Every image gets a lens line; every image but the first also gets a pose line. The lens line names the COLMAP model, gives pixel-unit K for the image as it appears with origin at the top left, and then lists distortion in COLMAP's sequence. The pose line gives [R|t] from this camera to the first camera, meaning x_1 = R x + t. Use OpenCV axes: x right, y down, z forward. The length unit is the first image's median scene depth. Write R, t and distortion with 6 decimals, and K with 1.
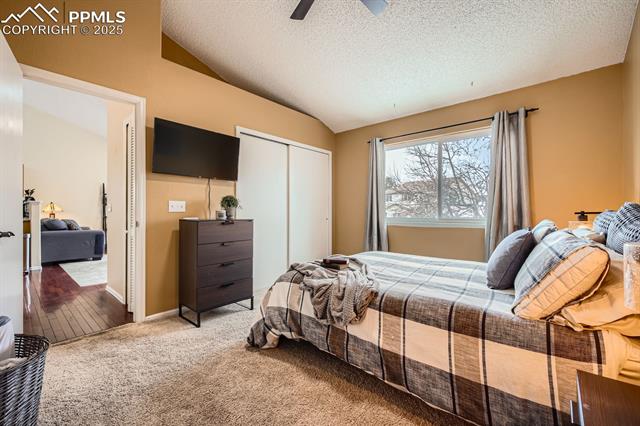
lens RADIAL K [[270.7, 0, 323.0], [0, 270.7, 211.9], [0, 0, 1]] dist [0.004561, -0.001649]
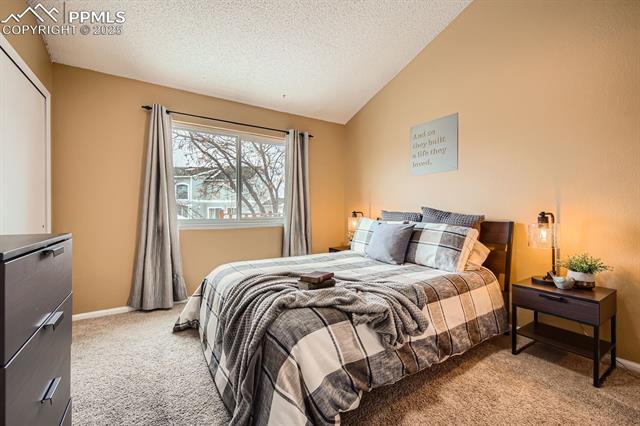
lens RADIAL K [[270.7, 0, 323.1], [0, 270.7, 207.4], [0, 0, 1]] dist [0.004561, -0.001649]
pose [[0.277610, 0.013084, 0.960605, -0.776058], [-0.001115, 0.999911, -0.013298, -0.005486], [-0.960693, 0.002620, 0.277600, 0.888930]]
